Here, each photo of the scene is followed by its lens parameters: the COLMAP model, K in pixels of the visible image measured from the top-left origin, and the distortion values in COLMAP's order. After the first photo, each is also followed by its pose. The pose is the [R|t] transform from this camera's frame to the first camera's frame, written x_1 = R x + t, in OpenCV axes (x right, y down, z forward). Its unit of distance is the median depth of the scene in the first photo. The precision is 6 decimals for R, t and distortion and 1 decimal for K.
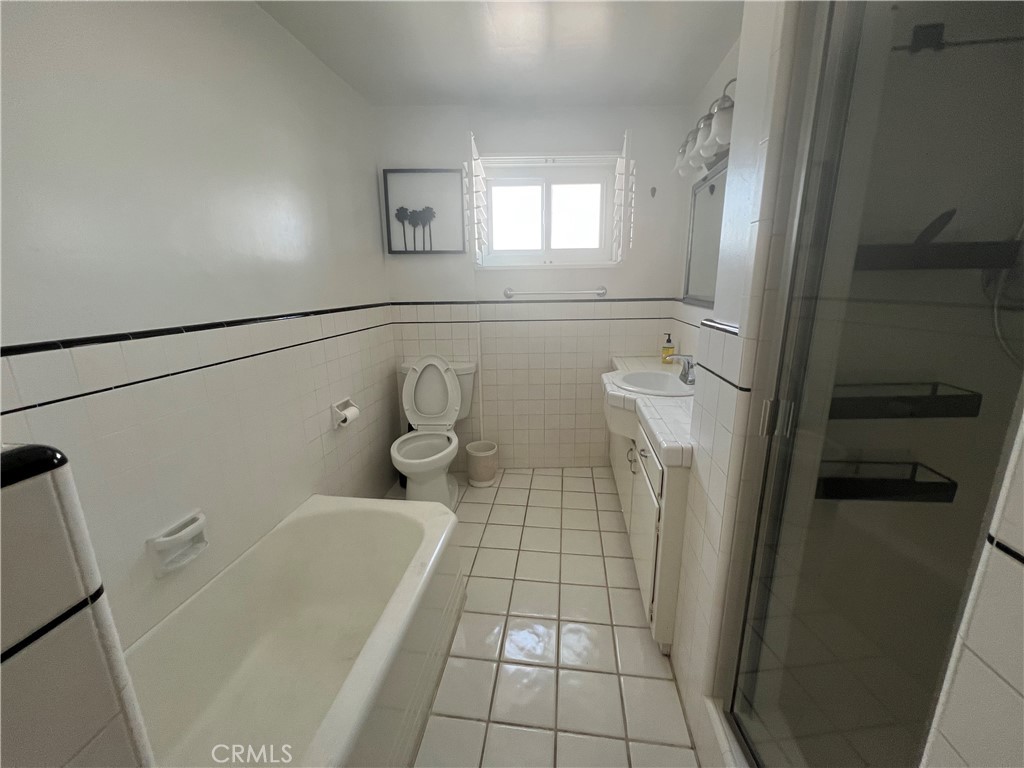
lens RADIAL K [[410.1, 0, 508.3], [0, 410.1, 380.6], [0, 0, 1]] dist [-0.000743, -0.000250]
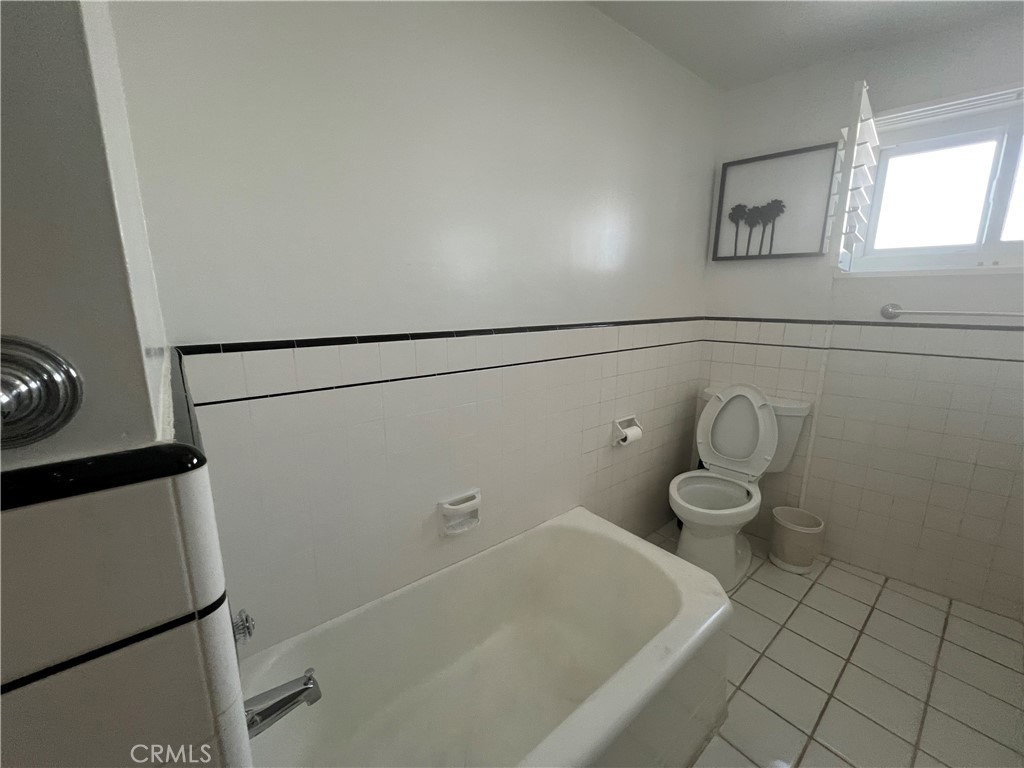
lens RADIAL K [[410.1, 0, 508.3], [0, 410.1, 380.6], [0, 0, 1]] dist [-0.000743, -0.000250]
pose [[0.731195, 0.152112, -0.664993, 0.007310], [-0.170139, 0.984681, 0.038160, -0.021470], [0.660611, 0.085239, 0.745874, 0.098236]]
